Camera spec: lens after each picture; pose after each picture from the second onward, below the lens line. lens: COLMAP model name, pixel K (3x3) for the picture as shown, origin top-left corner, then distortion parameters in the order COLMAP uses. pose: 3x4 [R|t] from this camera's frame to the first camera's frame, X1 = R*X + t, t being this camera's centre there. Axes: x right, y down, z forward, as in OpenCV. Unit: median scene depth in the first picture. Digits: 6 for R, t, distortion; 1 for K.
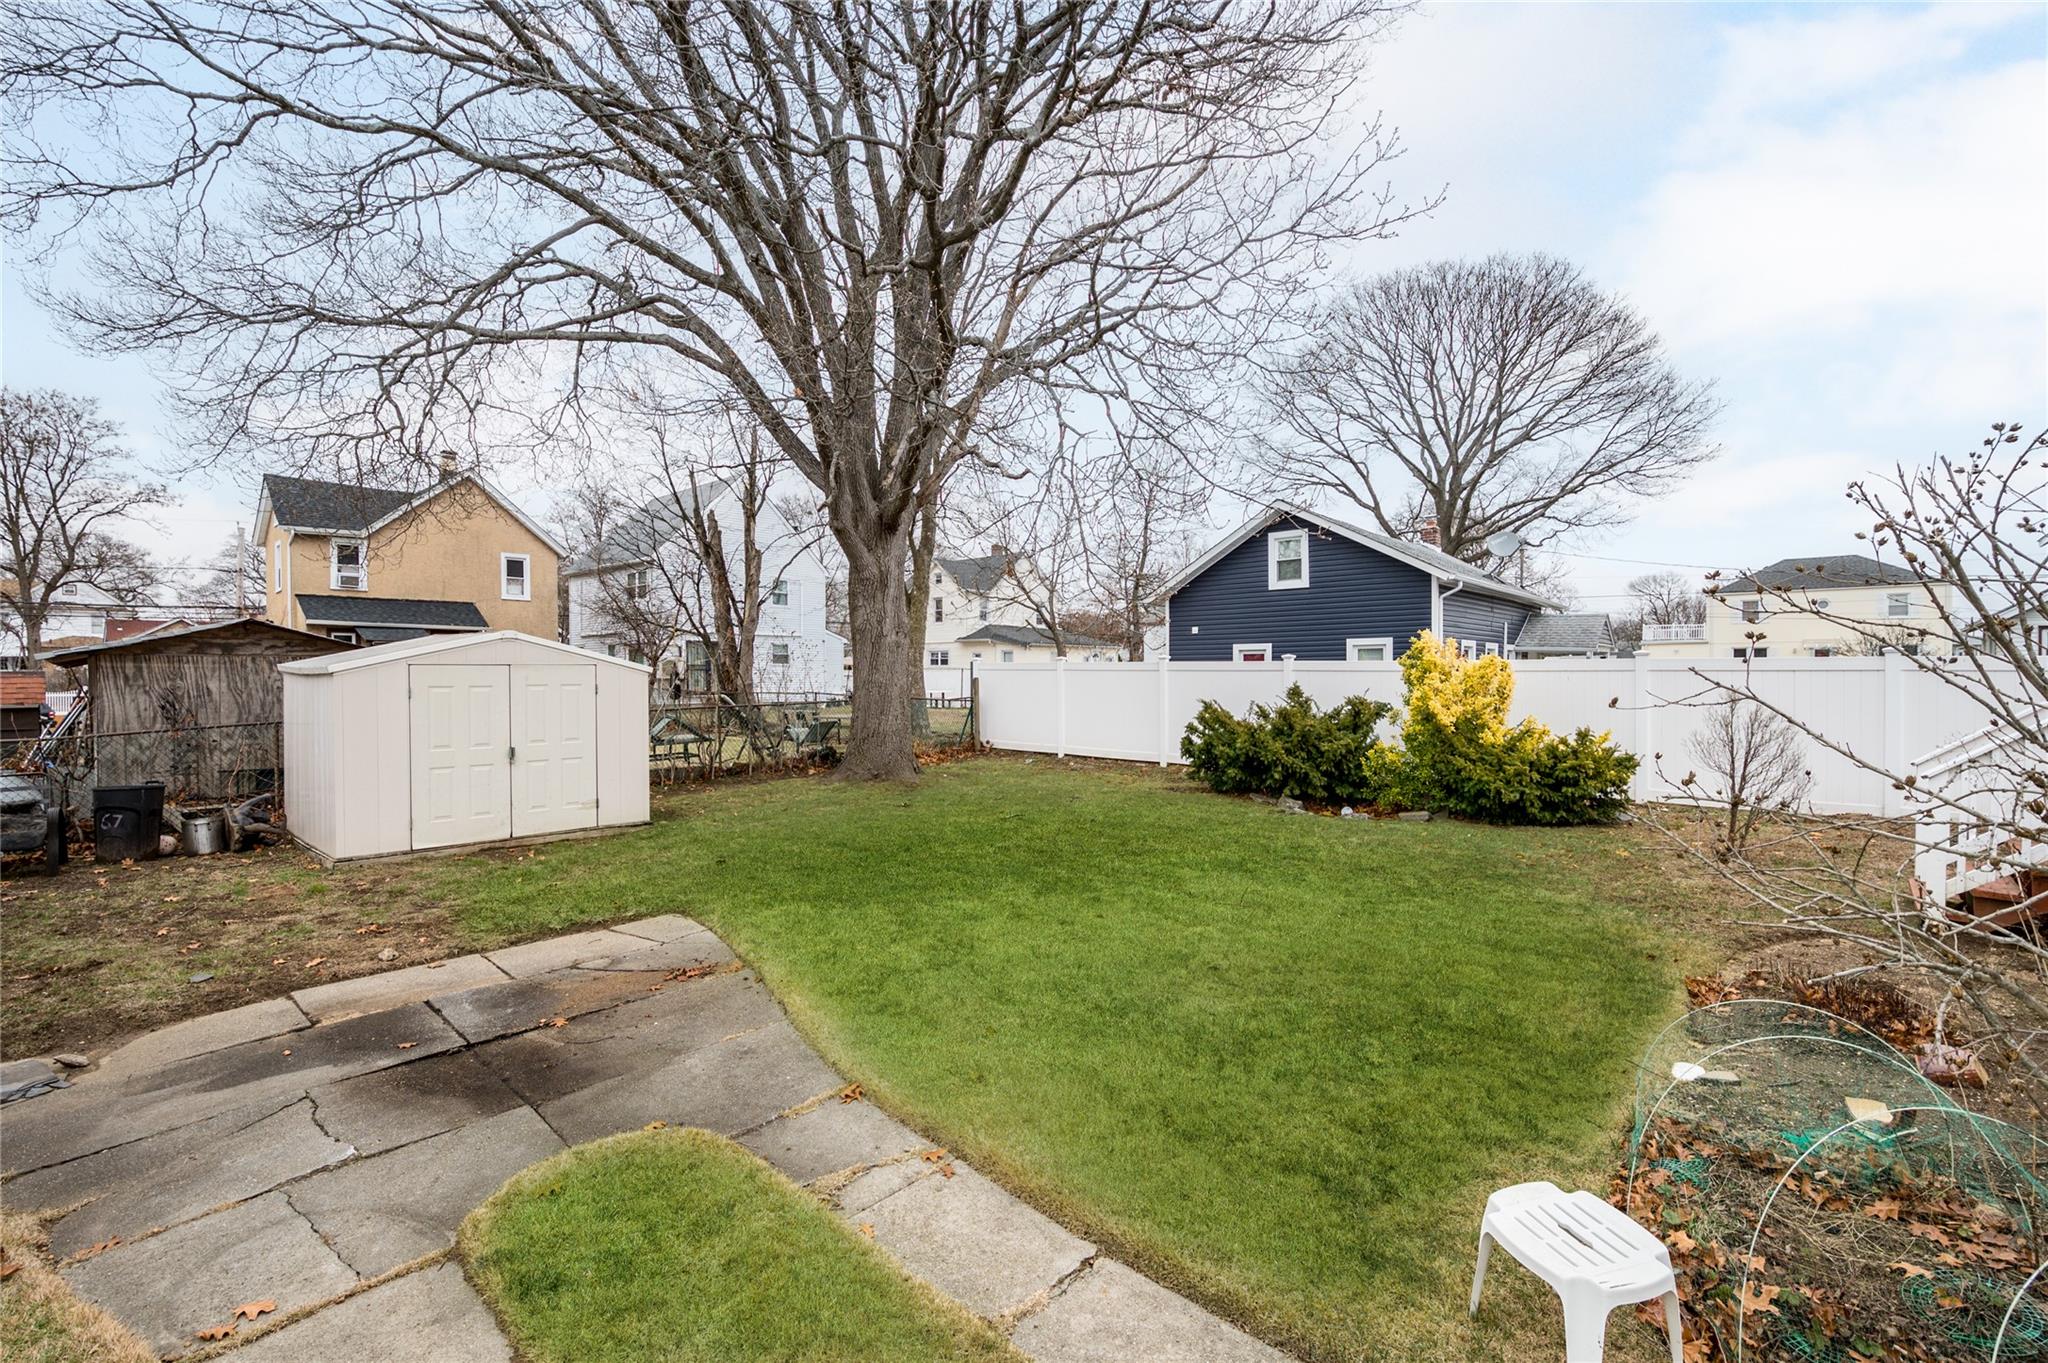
lens RADIAL K [[921.6, 0, 1033.1], [0, 921.6, 688.2], [0, 0, 1]] dist [-0.002622, -0.000555]
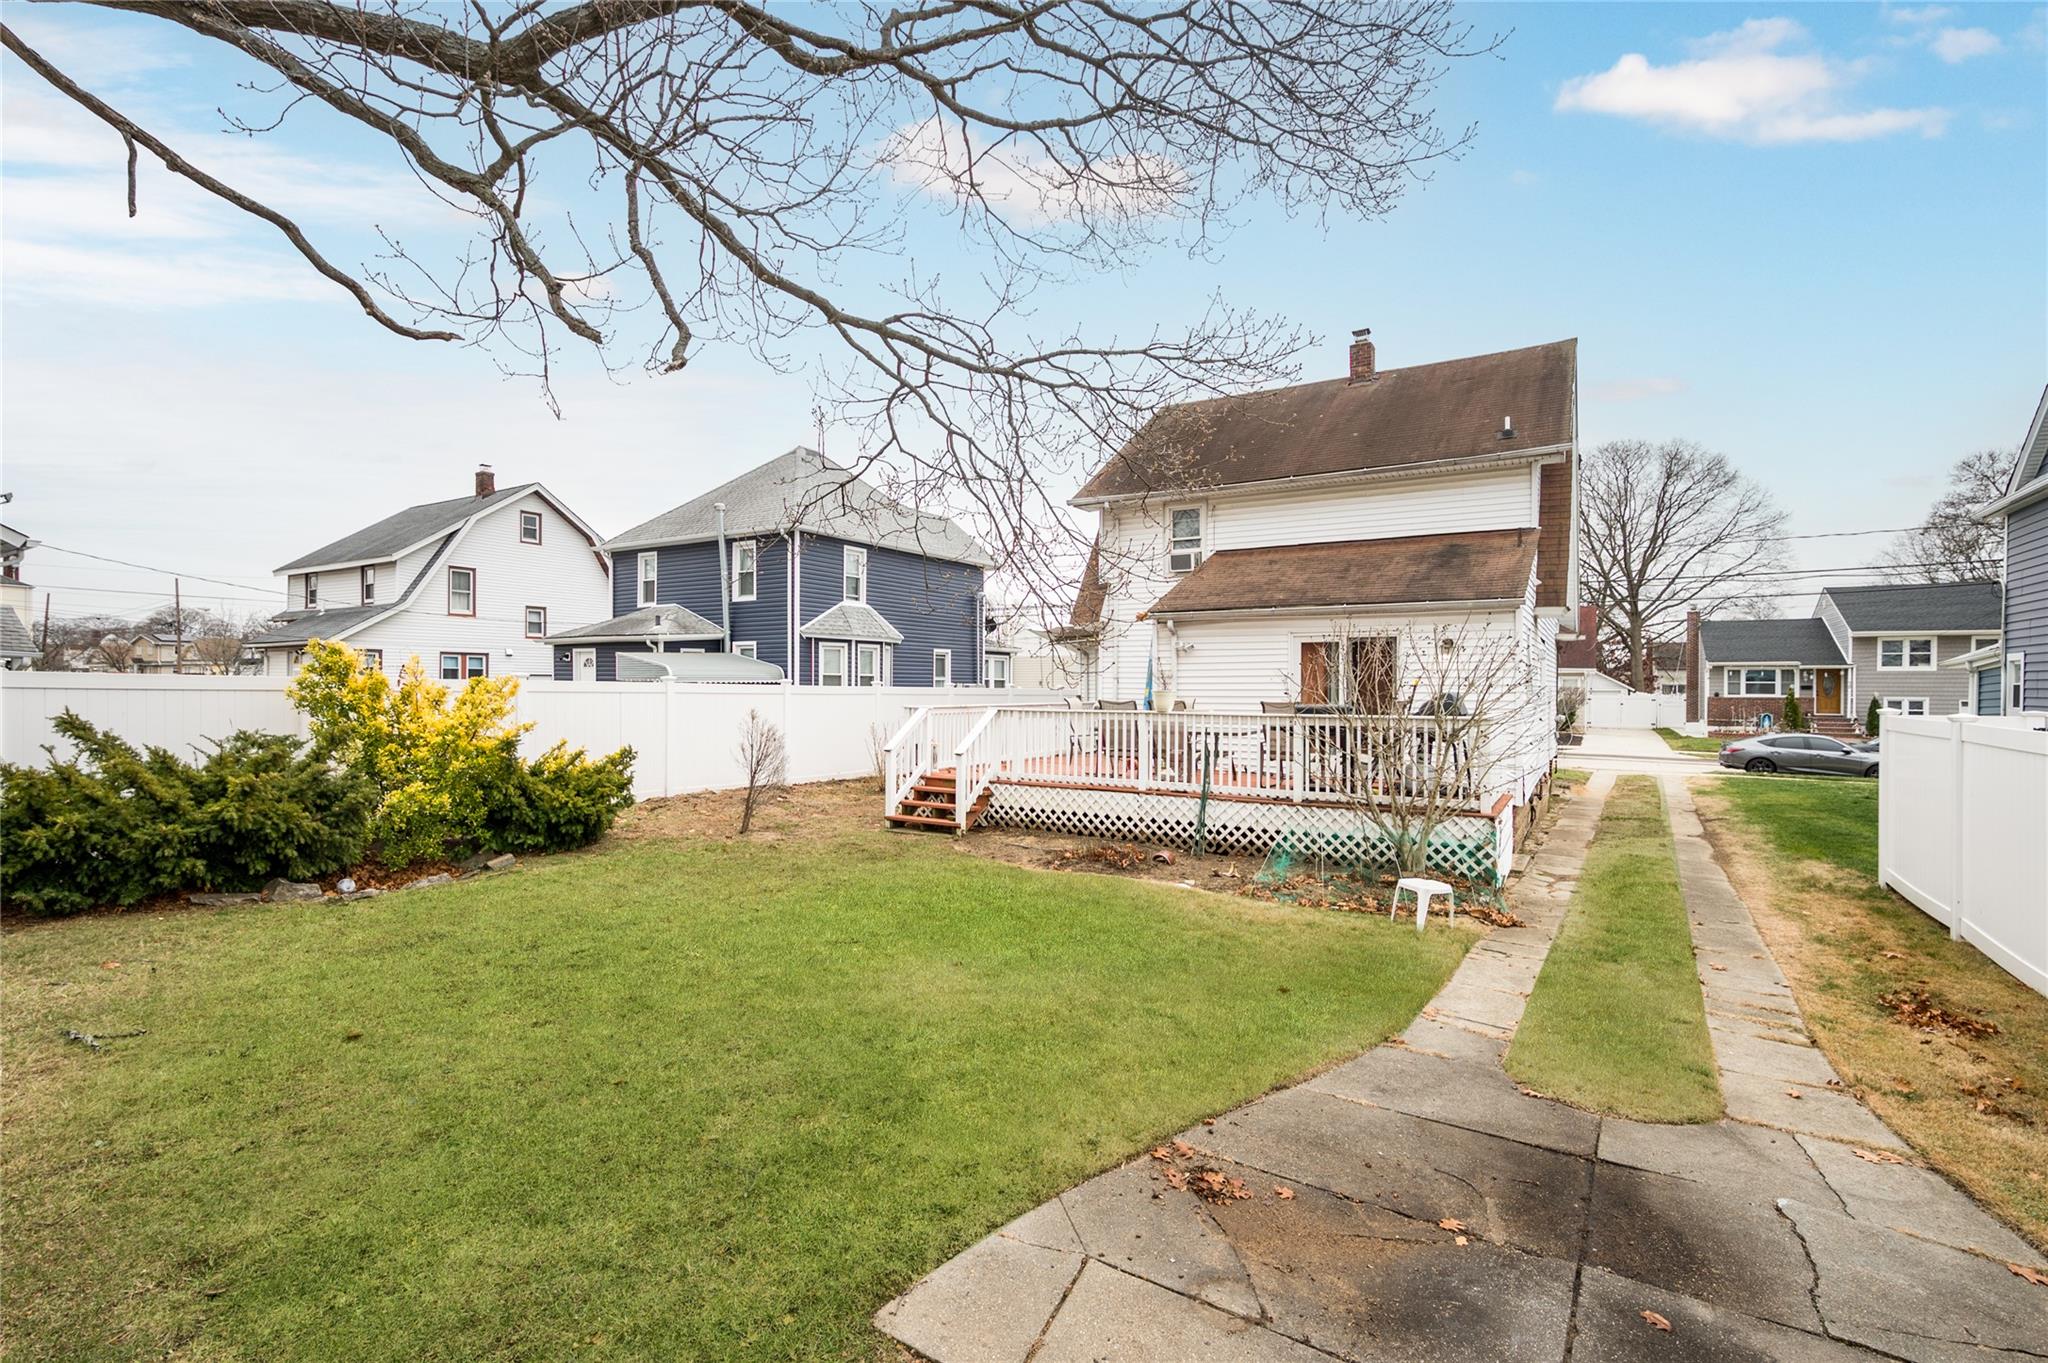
lens RADIAL K [[921.6, 0, 1030.9], [0, 921.6, 692.9], [0, 0, 1]] dist [-0.002622, -0.000555]
pose [[-0.168129, -0.020348, 0.985555, -1.283447], [0.000568, 0.999785, 0.020738, -0.071017], [-0.985765, 0.004047, -0.168081, 1.600877]]
